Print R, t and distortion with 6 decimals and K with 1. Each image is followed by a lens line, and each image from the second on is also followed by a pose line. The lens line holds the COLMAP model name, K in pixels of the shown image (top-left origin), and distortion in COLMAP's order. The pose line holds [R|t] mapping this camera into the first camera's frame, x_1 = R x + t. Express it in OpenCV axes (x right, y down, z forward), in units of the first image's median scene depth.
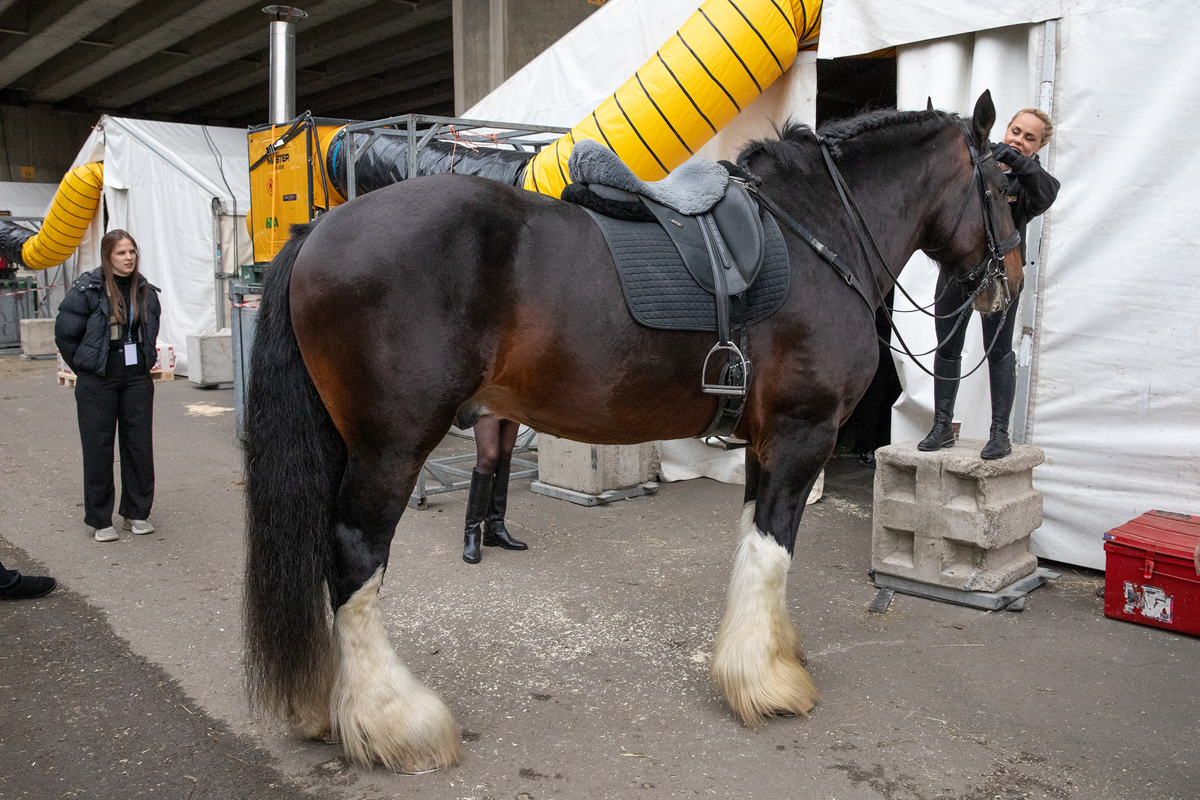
lens RADIAL K [[1033.5, 0, 646.4], [0, 1033.5, 369.4], [0, 0, 1]] dist [-0.006570, 0.004173]
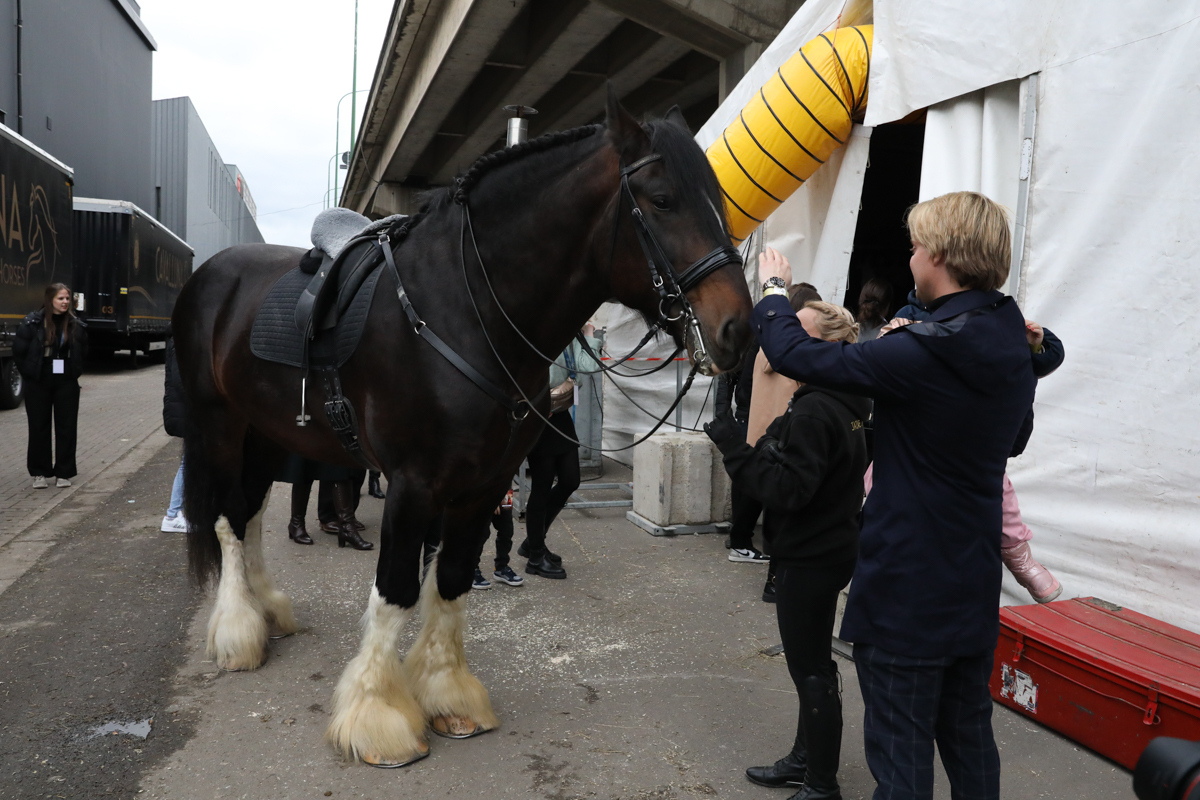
lens RADIAL K [[955.1, 0, 588.8], [0, 955.1, 399.9], [0, 0, 1]] dist [-0.012458, 0.015402]
pose [[0.903188, 0.056174, -0.425555, 0.450452], [-0.065464, 0.997829, -0.007225, -0.003541], [0.424225, 0.034384, 0.904904, 0.037353]]
